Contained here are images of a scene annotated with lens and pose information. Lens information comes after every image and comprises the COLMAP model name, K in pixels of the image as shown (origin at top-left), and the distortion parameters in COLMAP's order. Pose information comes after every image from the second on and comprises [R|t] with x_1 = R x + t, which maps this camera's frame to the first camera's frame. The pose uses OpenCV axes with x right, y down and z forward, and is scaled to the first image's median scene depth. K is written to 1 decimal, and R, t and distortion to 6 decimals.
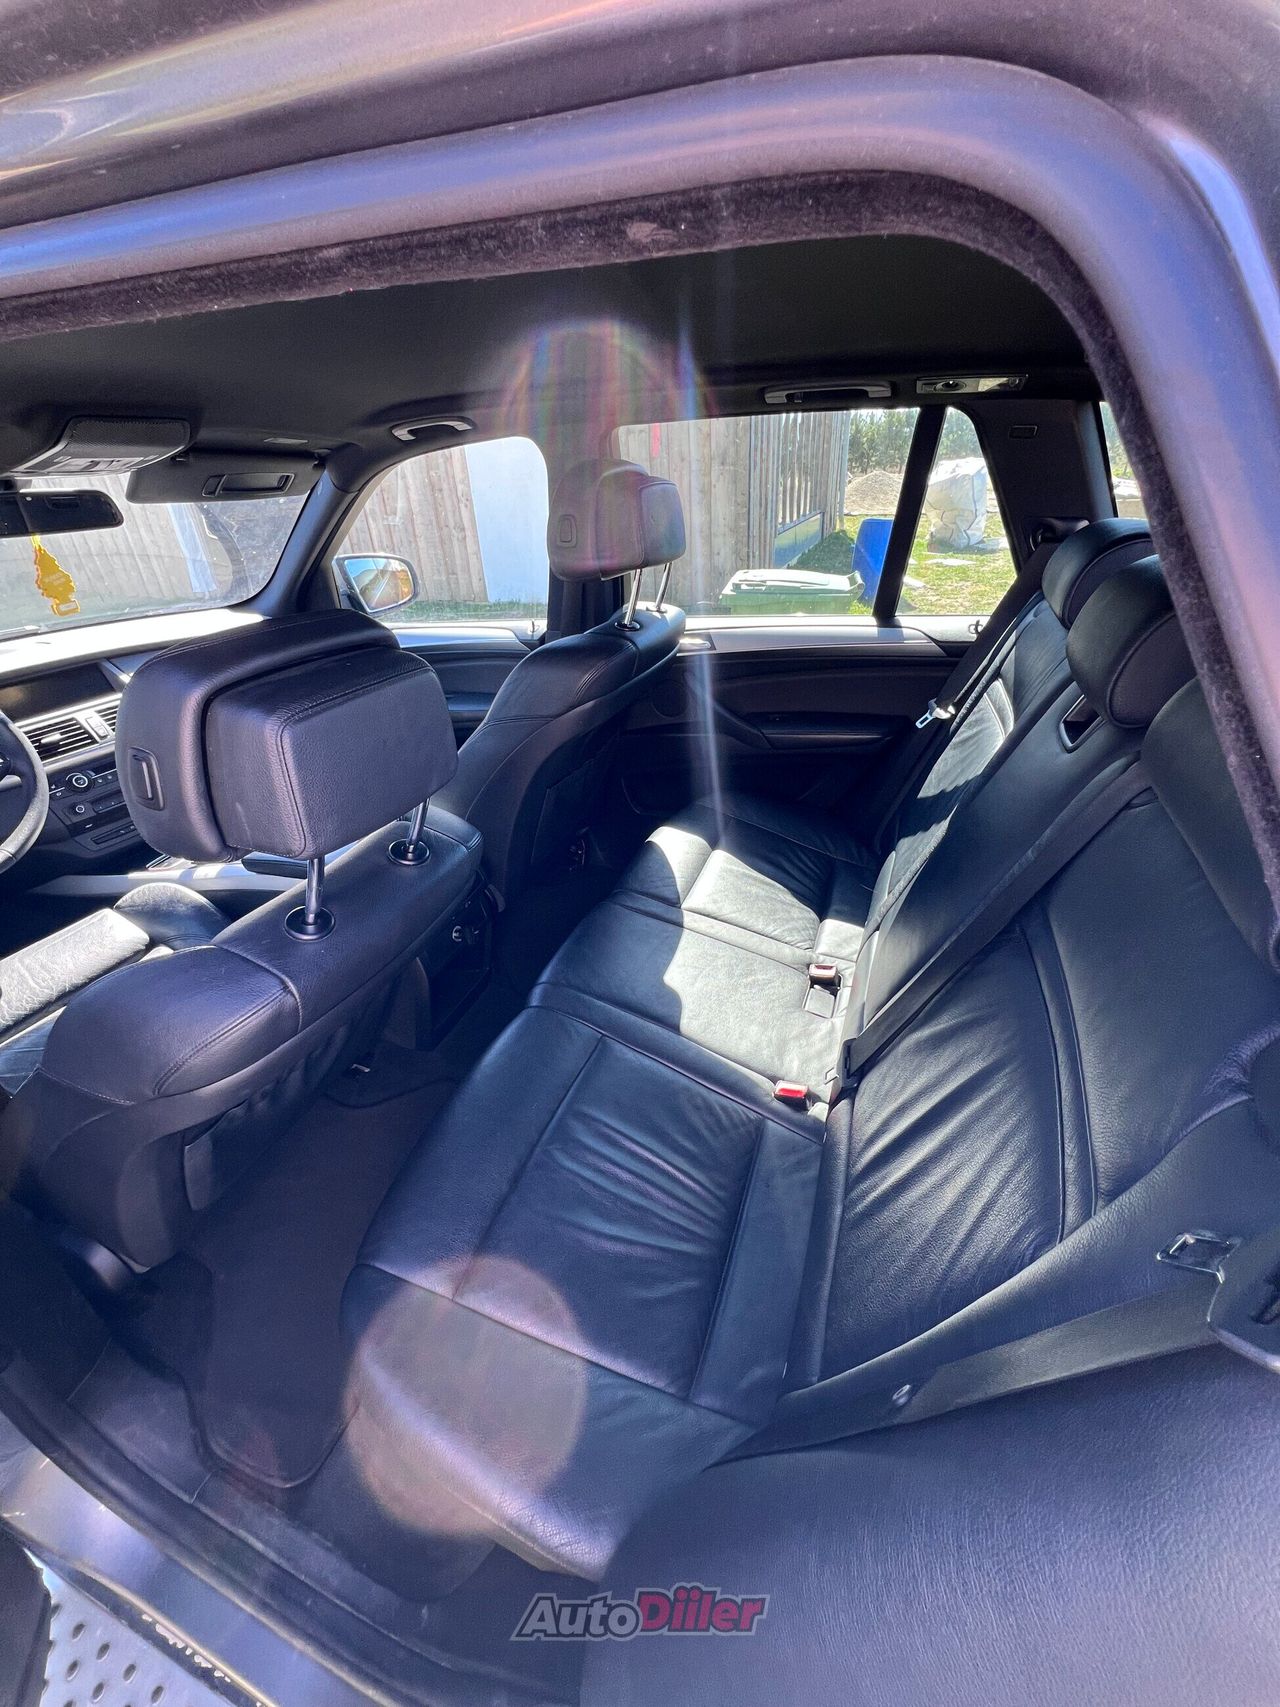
lens RADIAL K [[683.0, 0, 643.0], [0, 683.0, 858.8], [0, 0, 1]] dist [0.000444, 0.000032]
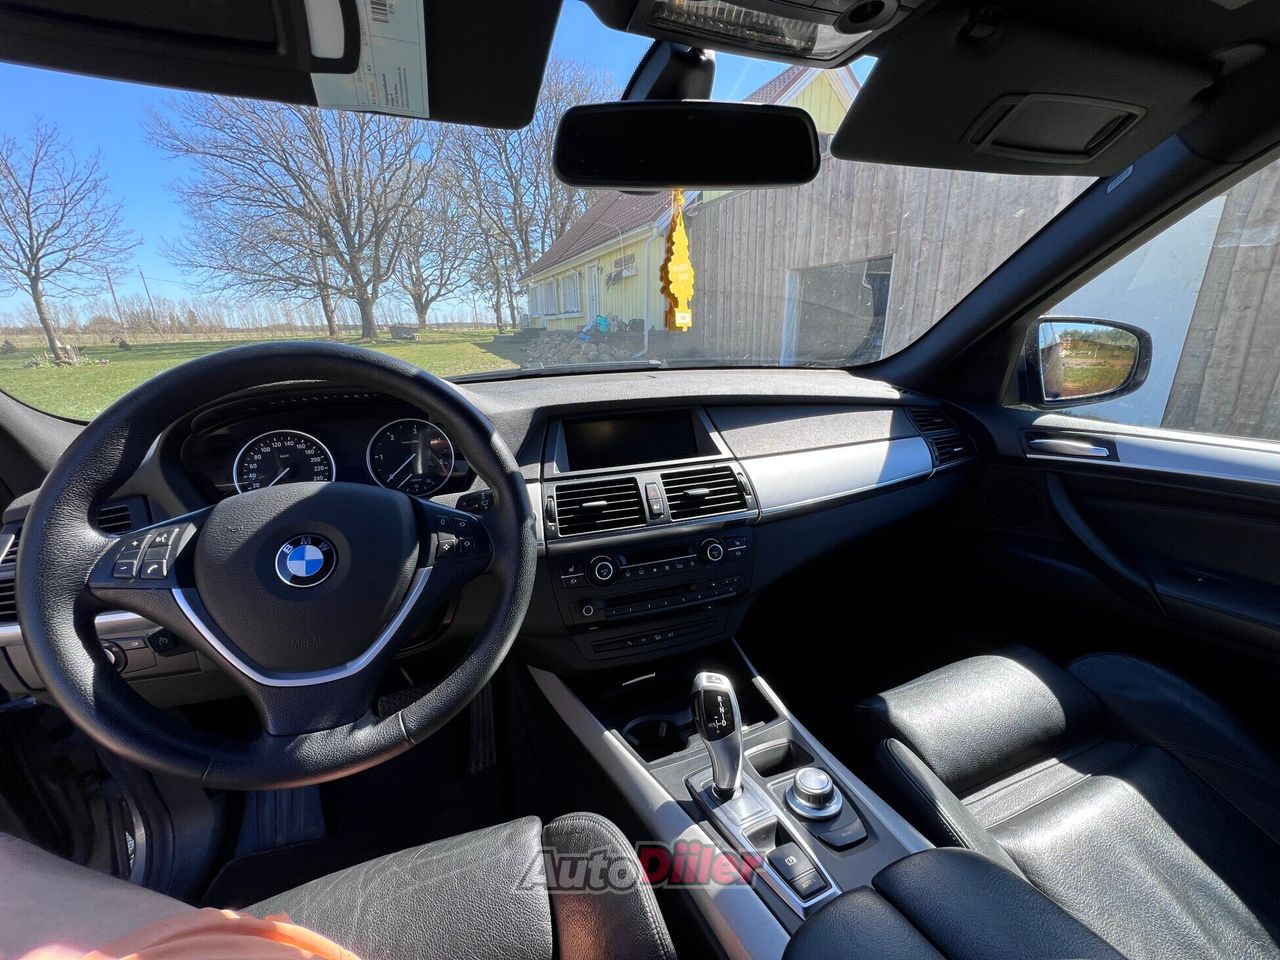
lens RADIAL K [[512.1, 0, 641.2], [0, 512.1, 484.3], [0, 0, 1]] dist [0.000444, 0.000032]
pose [[0.706300, 0.246545, -0.663593, -0.523460], [-0.368613, 0.928373, -0.047418, -0.193500], [0.604371, 0.278101, 0.746590, 0.670583]]
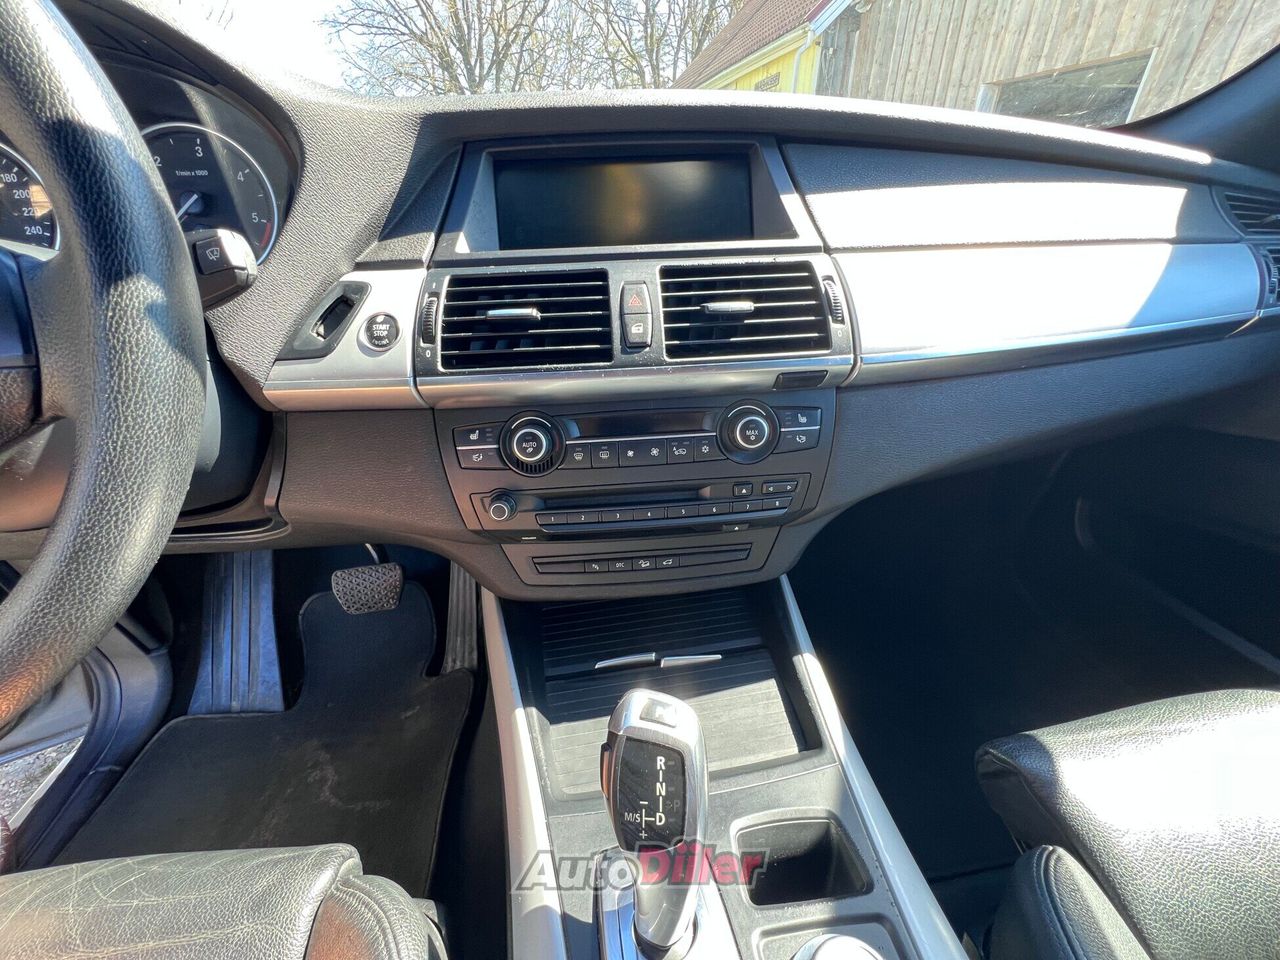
lens RADIAL K [[513.1, 0, 641.6], [0, 513.1, 484.5], [0, 0, 1]] dist [-0.000964, 0.000121]
pose [[0.527523, 0.469543, -0.707989, -0.633902], [-0.432370, 0.865761, 0.252020, -0.201462], [0.731284, 0.173167, 0.659725, 0.928233]]
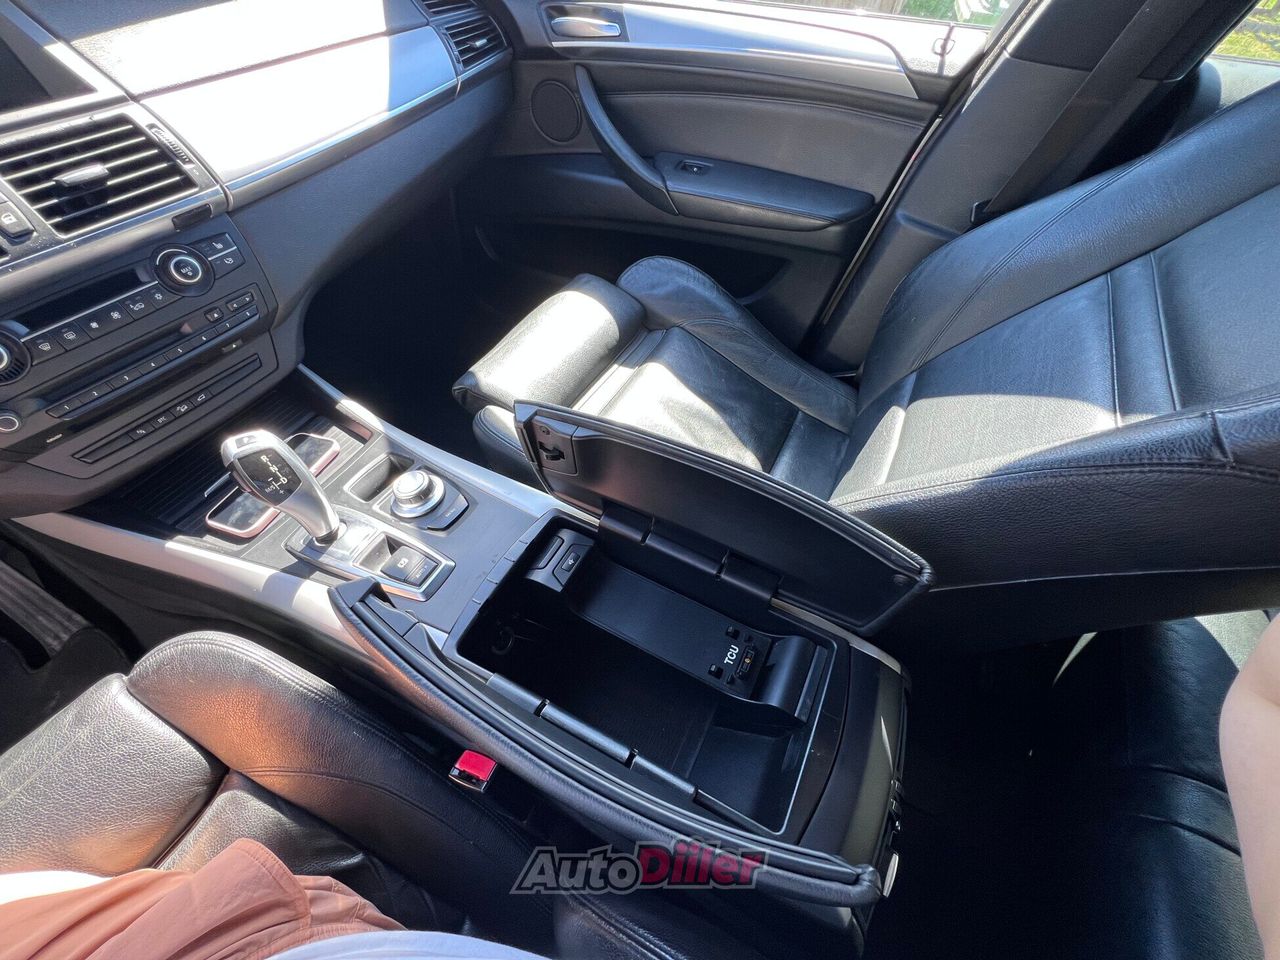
lens RADIAL K [[513.1, 0, 641.6], [0, 513.1, 484.5], [0, 0, 1]] dist [-0.000964, 0.000121]
pose [[0.991742, 0.126819, 0.019097, -0.464397], [-0.124697, 0.918721, 0.374703, -0.219964], [0.029975, -0.373990, 0.926948, 0.749360]]
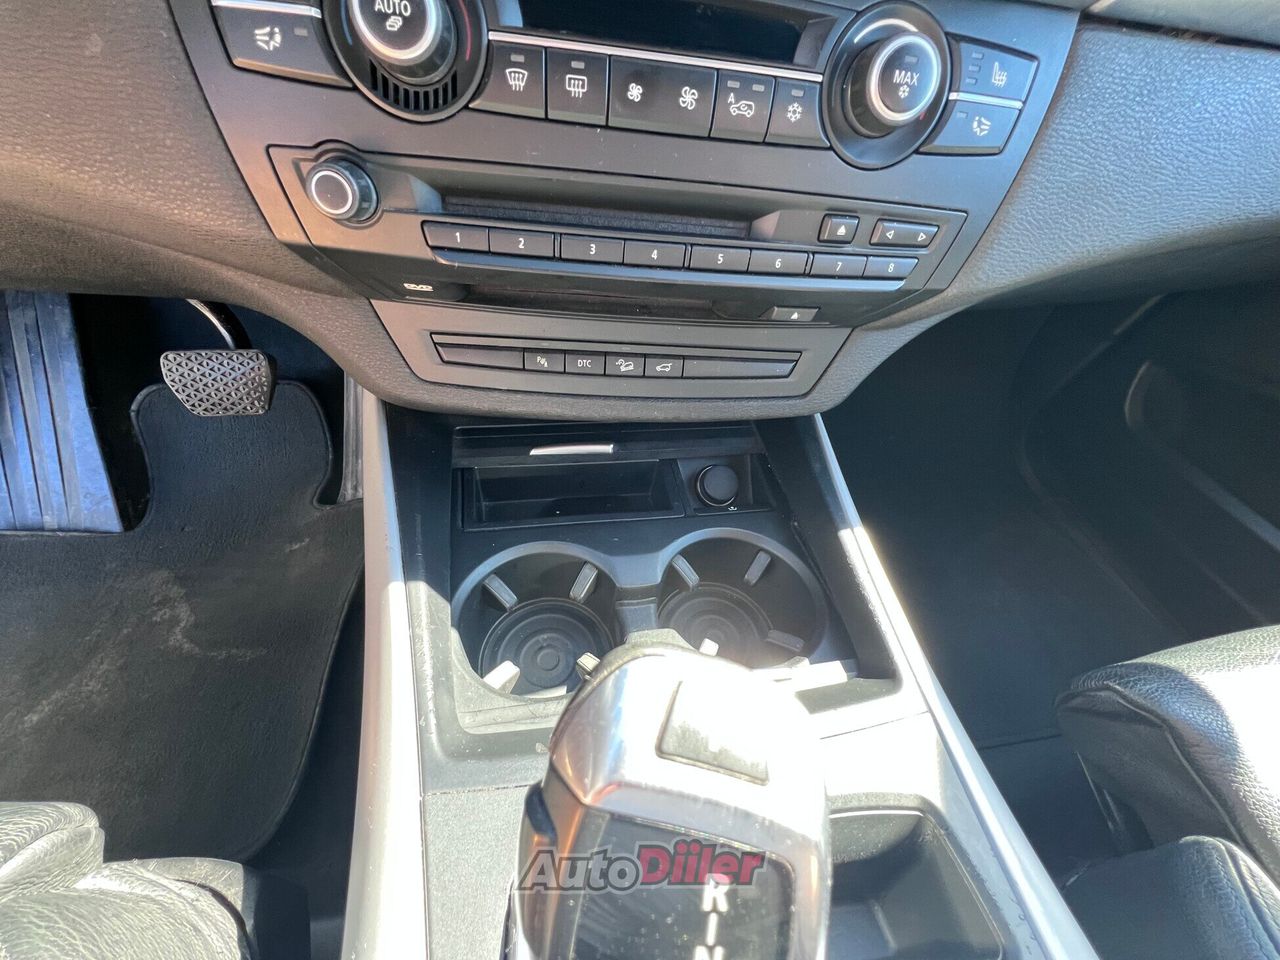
lens RADIAL K [[513.1, 0, 641.6], [0, 513.1, 484.5], [0, 0, 1]] dist [-0.000964, 0.000121]
pose [[0.527140, 0.701108, -0.480179, -0.719776], [-0.546281, 0.712419, 0.440495, -0.126425], [0.650923, 0.030110, 0.758546, 1.019543]]
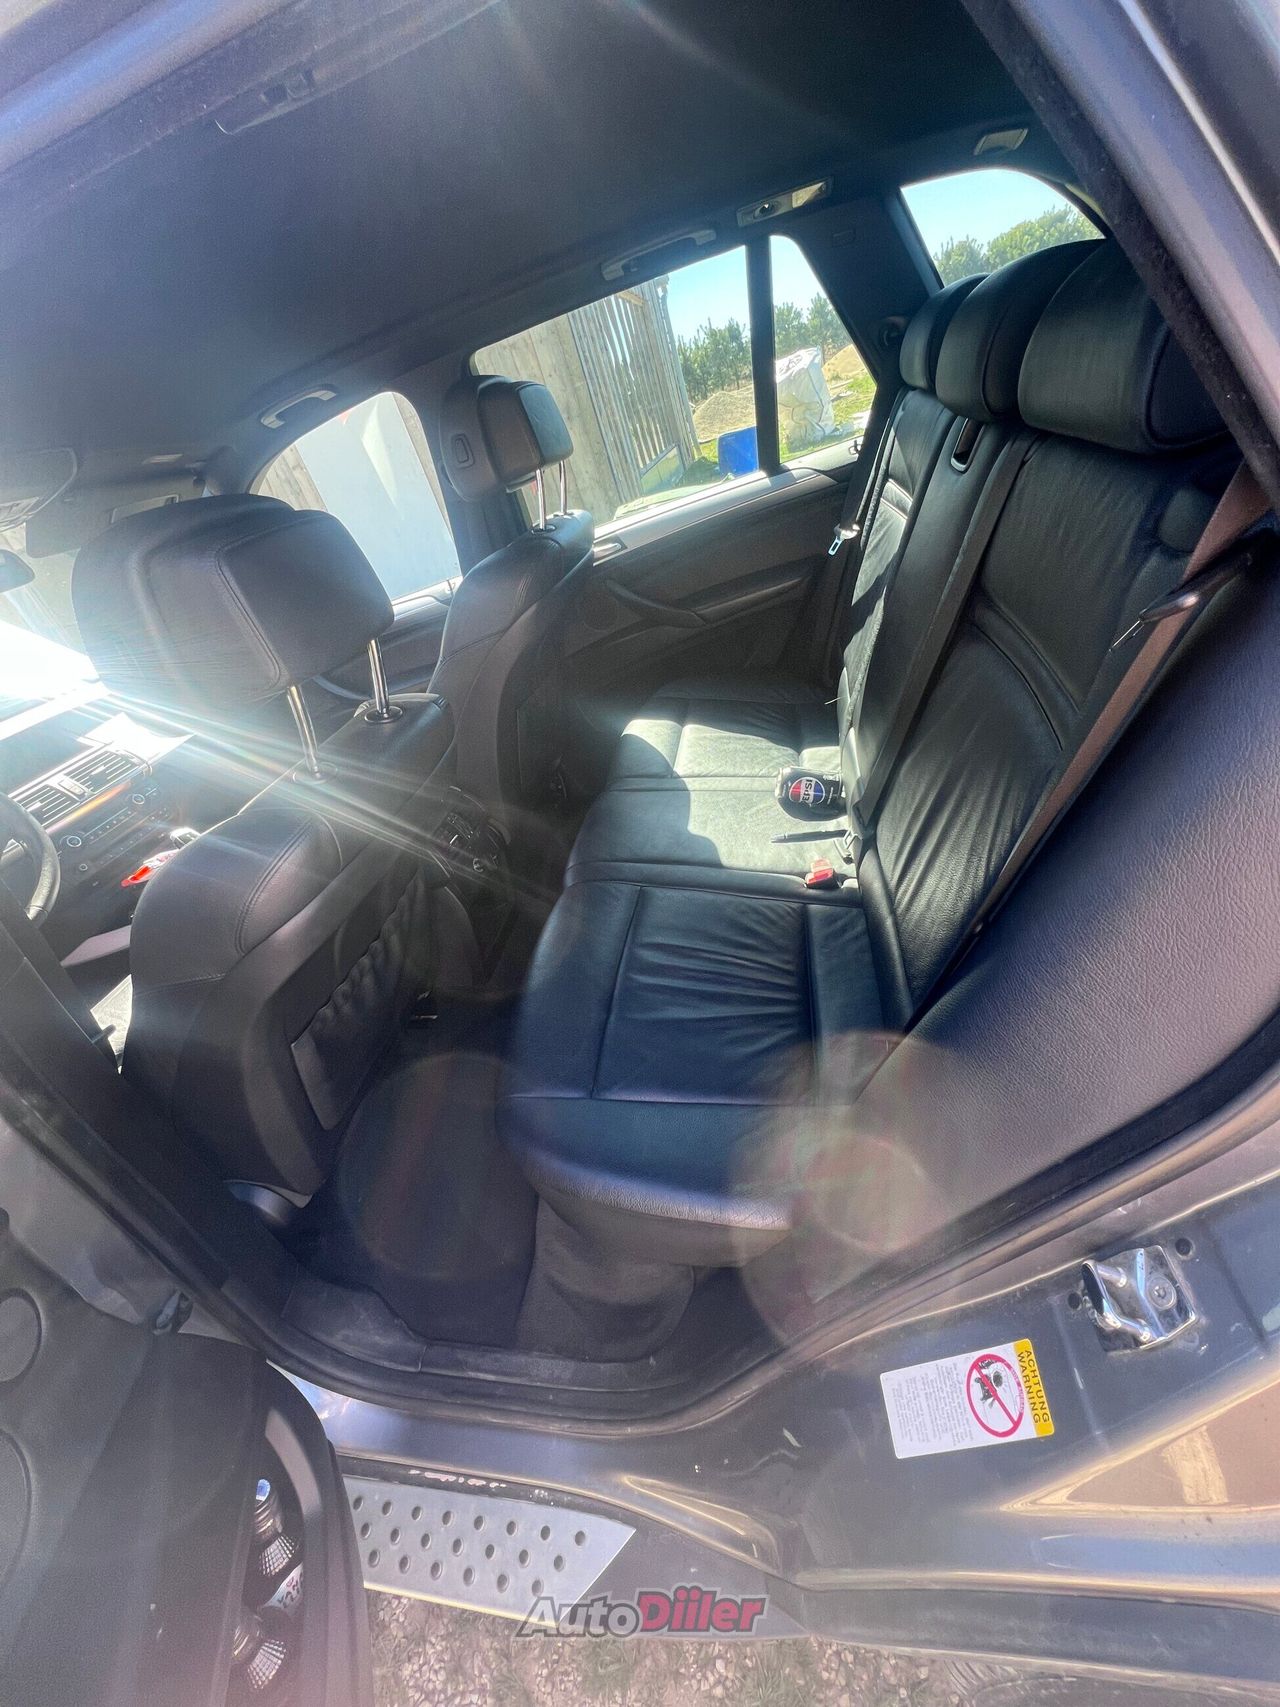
lens RADIAL K [[683.0, 0, 643.0], [0, 683.0, 858.8], [0, 0, 1]] dist [0.000444, 0.000032]
pose [[0.951926, -0.303748, 0.039675, -0.067789], [0.302494, 0.952521, 0.034645, 0.141640], [-0.048315, -0.020978, 0.998612, -0.064093]]
